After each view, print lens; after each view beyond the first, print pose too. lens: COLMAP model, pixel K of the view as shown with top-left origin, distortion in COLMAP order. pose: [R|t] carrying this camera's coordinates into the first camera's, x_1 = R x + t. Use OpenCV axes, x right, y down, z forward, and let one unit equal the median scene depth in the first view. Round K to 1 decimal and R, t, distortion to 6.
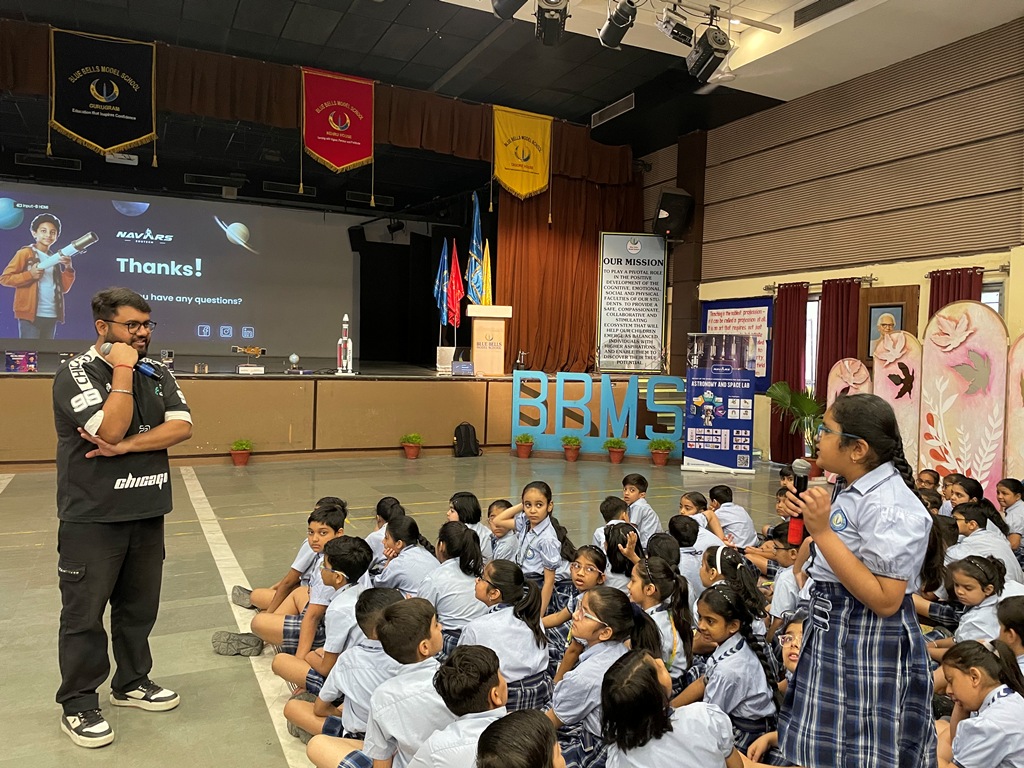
lens RADIAL K [[771.0, 0, 512.0], [0, 771.0, 384.0], [0, 0, 1]] dist [0.095985, -0.128948]
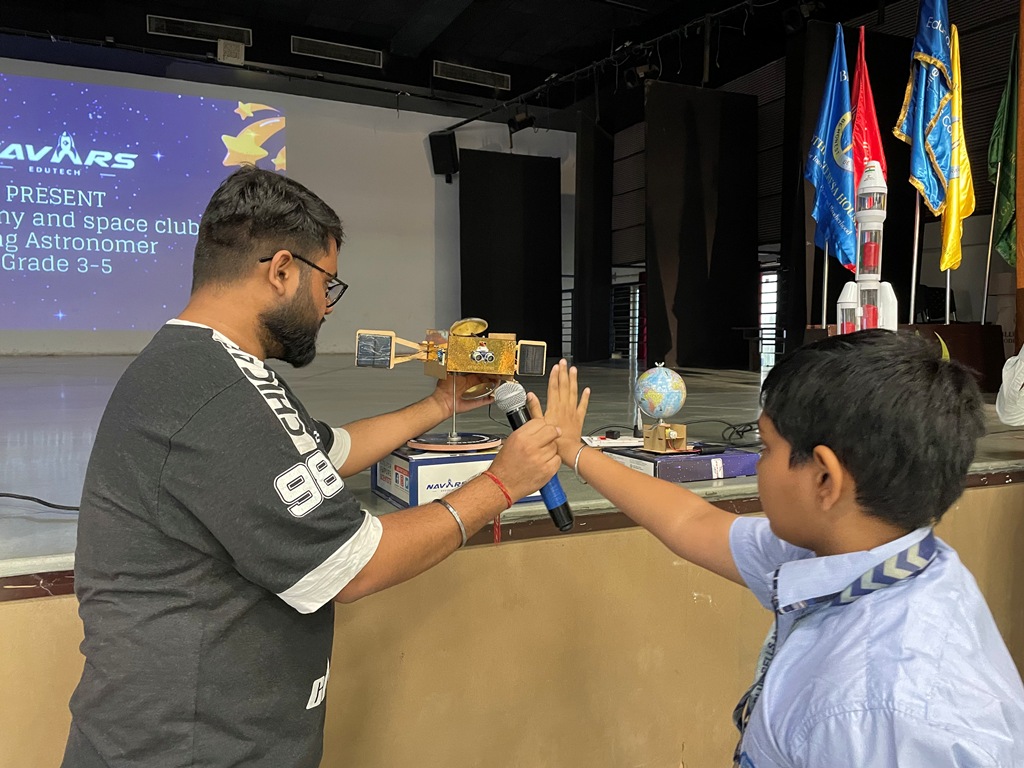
lens RADIAL K [[780.5, 0, 508.3], [0, 780.5, 368.8], [0, 0, 1]] dist [0.100201, -0.120903]
pose [[0.999816, -0.018725, 0.004088, -0.246101], [0.018734, 0.999822, -0.002283, -0.029335], [-0.004044, 0.002359, 0.999989, 0.627146]]
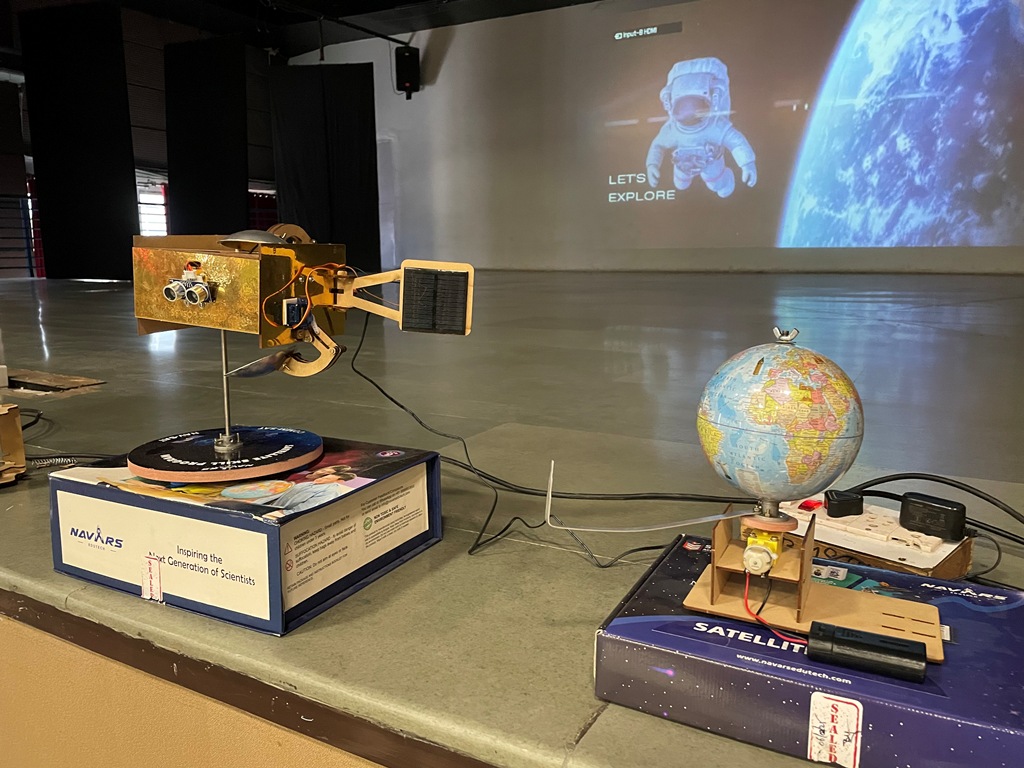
lens RADIAL K [[780.5, 0, 508.3], [0, 780.5, 368.8], [0, 0, 1]] dist [0.100201, -0.120903]
pose [[0.580494, 0.096696, -0.808503, -0.187759], [-0.022314, 0.994440, 0.102913, -0.032488], [0.813959, -0.041699, 0.579424, 0.733742]]
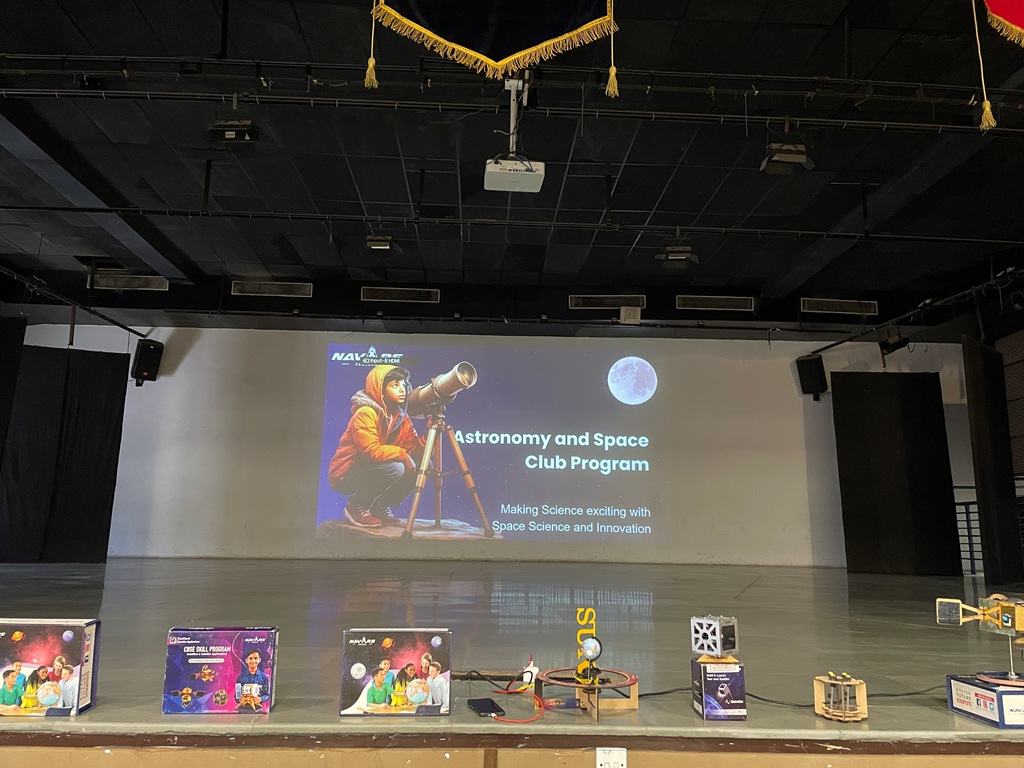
lens RADIAL K [[771.0, 0, 512.0], [0, 771.0, 384.0], [0, 0, 1]] dist [0.095985, -0.128948]
pose [[0.920379, -0.082547, -0.382215, -0.287240], [-0.010386, 0.971958, -0.234925, -0.041191], [0.390889, 0.220190, 0.893713, 0.526438]]
